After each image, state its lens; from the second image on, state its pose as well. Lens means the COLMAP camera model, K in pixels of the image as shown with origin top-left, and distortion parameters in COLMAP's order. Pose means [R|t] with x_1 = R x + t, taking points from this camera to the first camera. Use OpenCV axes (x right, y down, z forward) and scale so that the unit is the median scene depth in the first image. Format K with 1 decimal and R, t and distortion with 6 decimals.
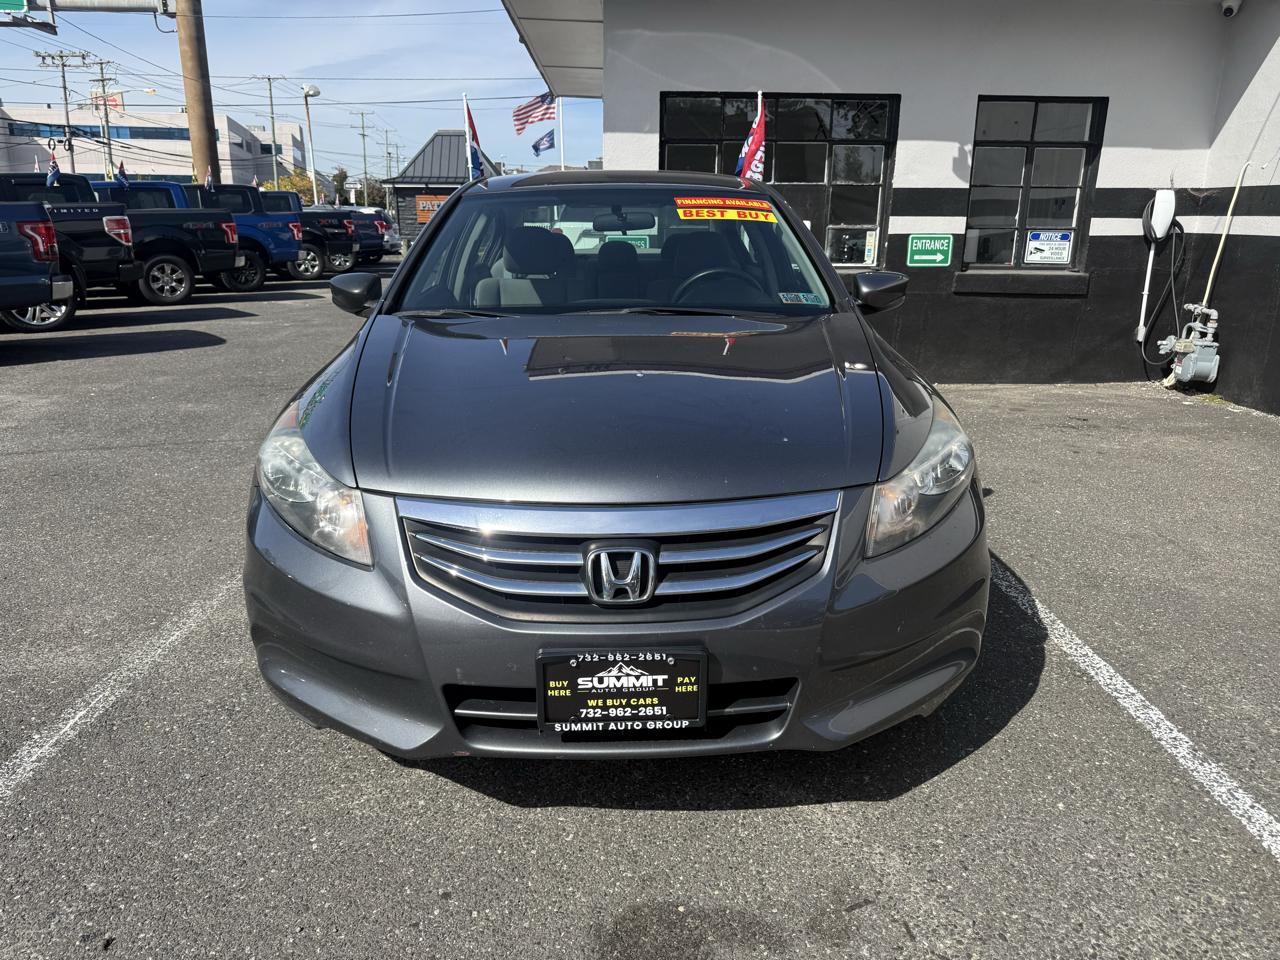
lens RADIAL K [[906.5, 0, 636.4], [0, 906.5, 468.7], [0, 0, 1]] dist [0.041407, -0.051638]
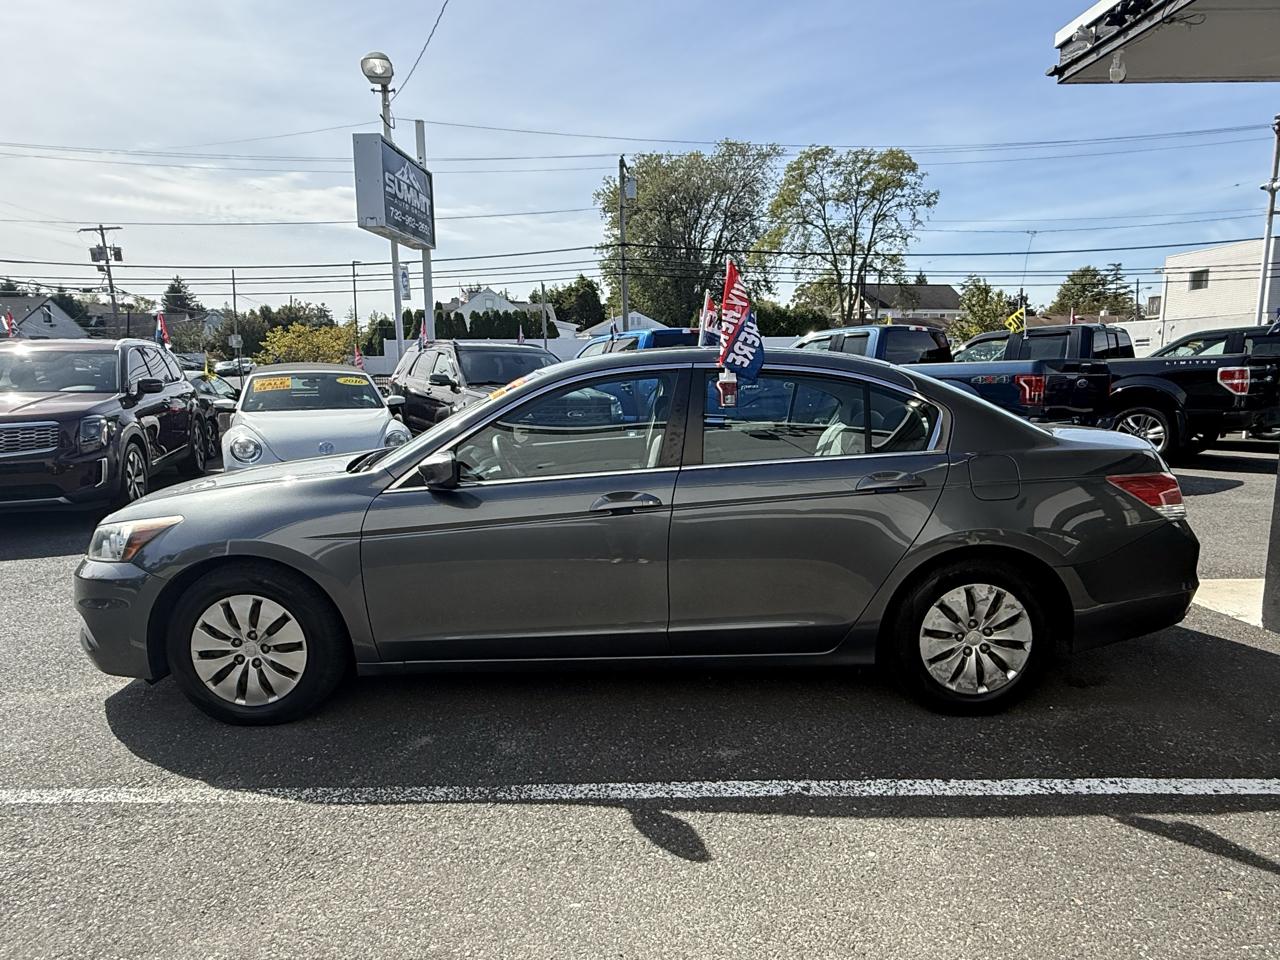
lens RADIAL K [[793.8, 0, 642.0], [0, 793.8, 481.9], [0, 0, 1]] dist [-0.006260, 0.007742]
pose [[-0.009740, 0.141819, -0.989845, 0.690209], [-0.250350, 0.958020, 0.139722, -0.219463], [0.968106, 0.249169, 0.026173, 0.719029]]
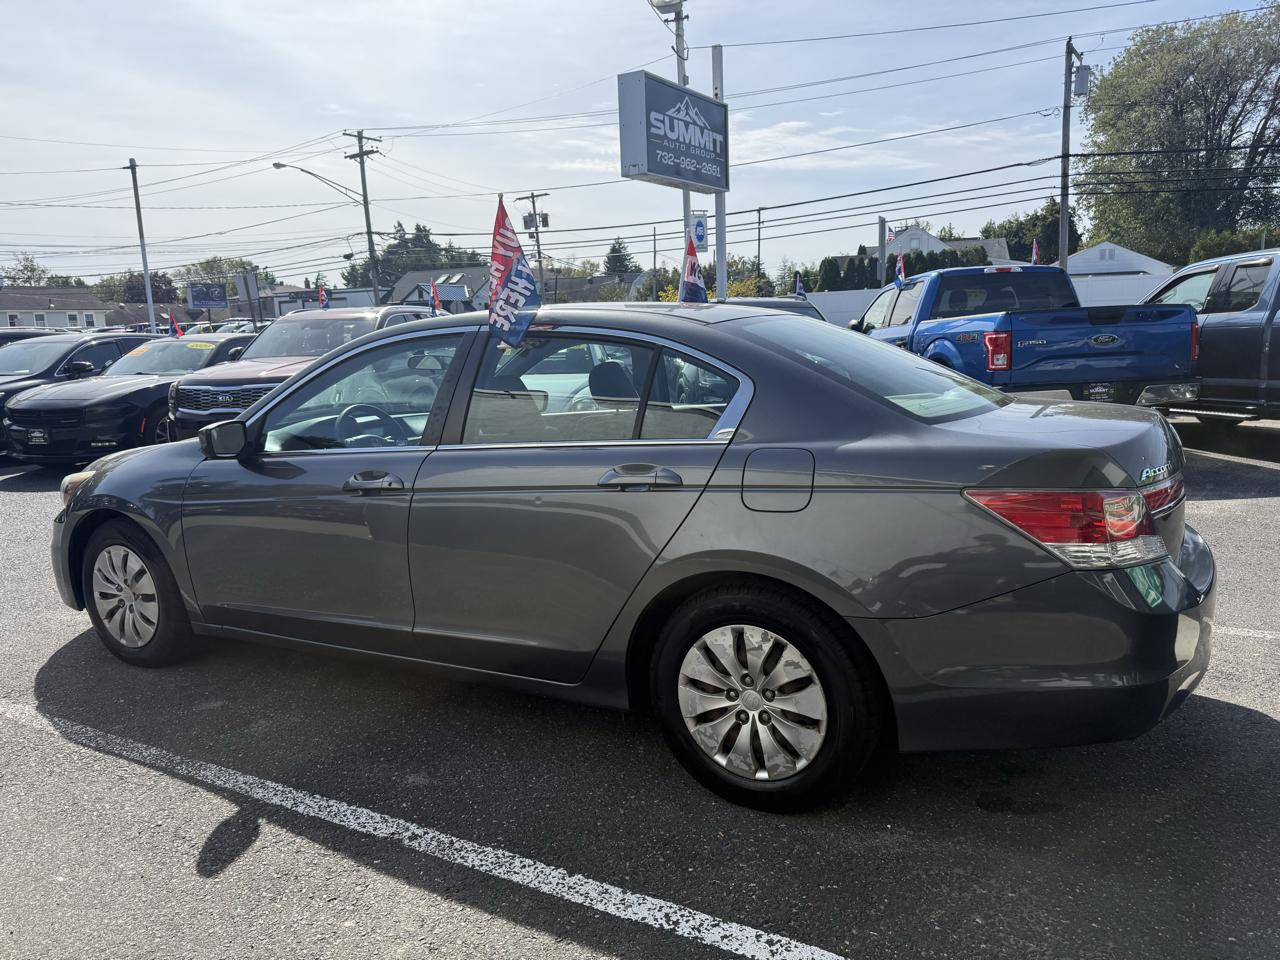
lens RADIAL K [[906.5, 0, 647.7], [0, 906.5, 482.0], [0, 0, 1]] dist [0.041407, -0.051638]
pose [[-0.492543, 0.156931, -0.856022, 0.549024], [-0.194409, 0.938912, 0.283987, -0.320877], [0.848296, 0.306294, -0.431946, 1.116913]]
